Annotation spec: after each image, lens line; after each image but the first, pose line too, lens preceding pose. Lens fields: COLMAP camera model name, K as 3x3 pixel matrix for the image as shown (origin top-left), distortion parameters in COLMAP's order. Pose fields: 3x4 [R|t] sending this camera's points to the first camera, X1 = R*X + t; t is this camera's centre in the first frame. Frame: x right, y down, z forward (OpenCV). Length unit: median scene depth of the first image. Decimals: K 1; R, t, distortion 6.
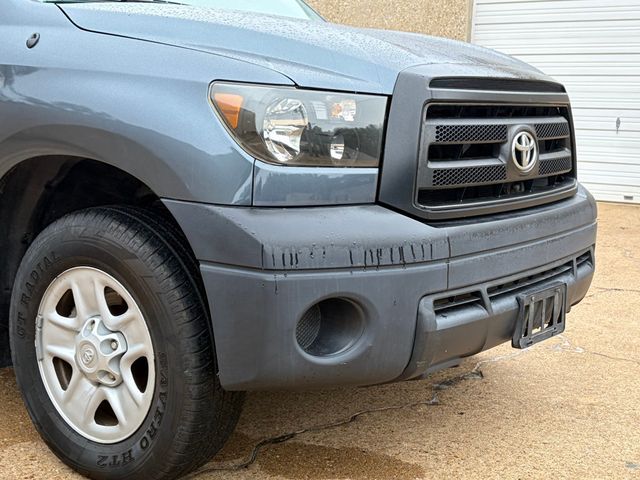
lens RADIAL K [[924.1, 0, 317.8], [0, 924.1, 238.2], [0, 0, 1]] dist [0.067876, 0.000000]
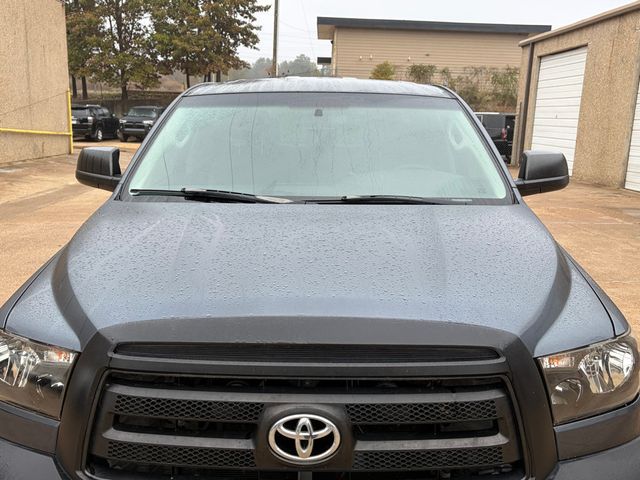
lens RADIAL K [[599.9, 0, 321.8], [0, 599.9, 242.0], [0, 0, 1]] dist [0.039254, 0.000000]
pose [[0.587967, 0.144666, -0.795844, 0.672650], [-0.118481, 0.988668, 0.092184, -0.336389], [0.800161, 0.040091, 0.598444, 0.772426]]
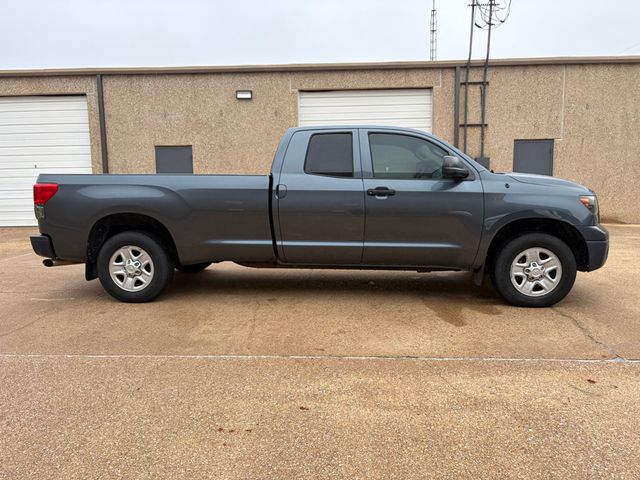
lens RADIAL K [[477.9, 0, 316.2], [0, 477.9, 241.5], [0, 0, 1]] dist [0.011570, -0.018396]
pose [[0.857583, -0.111633, 0.502085, -1.927141], [0.116281, 0.992969, 0.022163, -0.134525], [-0.501029, 0.039377, 0.864534, -0.184237]]
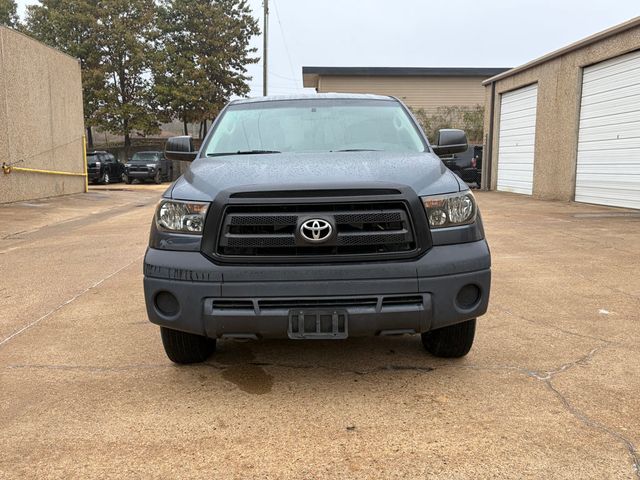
lens RADIAL K [[581.5, 0, 316.0], [0, 581.5, 241.5], [0, 0, 1]] dist [0.043731, 0.000000]
pose [[0.596757, 0.070187, -0.799347, 1.219292], [-0.085350, 0.996068, 0.023741, -0.108500], [0.797870, 0.054057, 0.600401, 0.371365]]
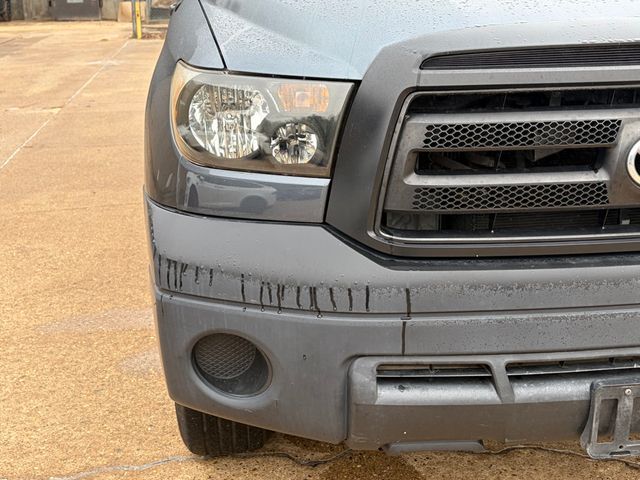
lens RADIAL K [[793.7, 0, 323.4], [0, 793.7, 250.0], [0, 0, 1]] dist [0.047951, 0.000000]
pose [[0.692170, 0.185148, -0.697583, 0.492641], [-0.073796, 0.979626, 0.186782, -0.130740], [0.717952, -0.077806, 0.691730, 0.503434]]
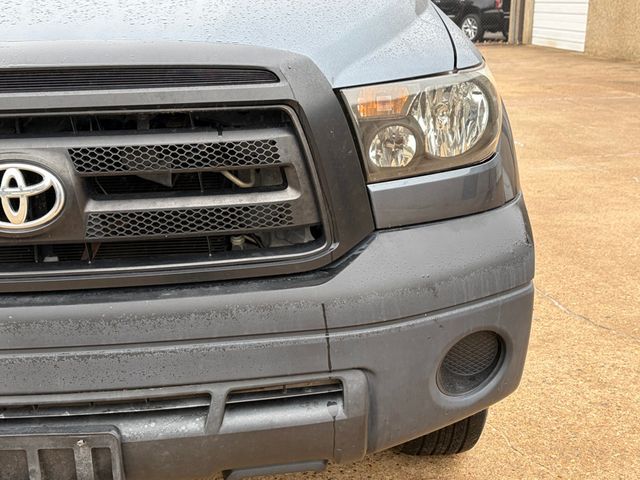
lens RADIAL K [[793.7, 0, 317.0], [0, 793.7, 238.9], [0, 0, 1]] dist [0.047951, 0.000000]
pose [[0.633218, 0.182977, -0.752033, 0.790738], [-0.080176, 0.981933, 0.171405, -0.185384], [0.769809, -0.048241, 0.636448, 0.911148]]
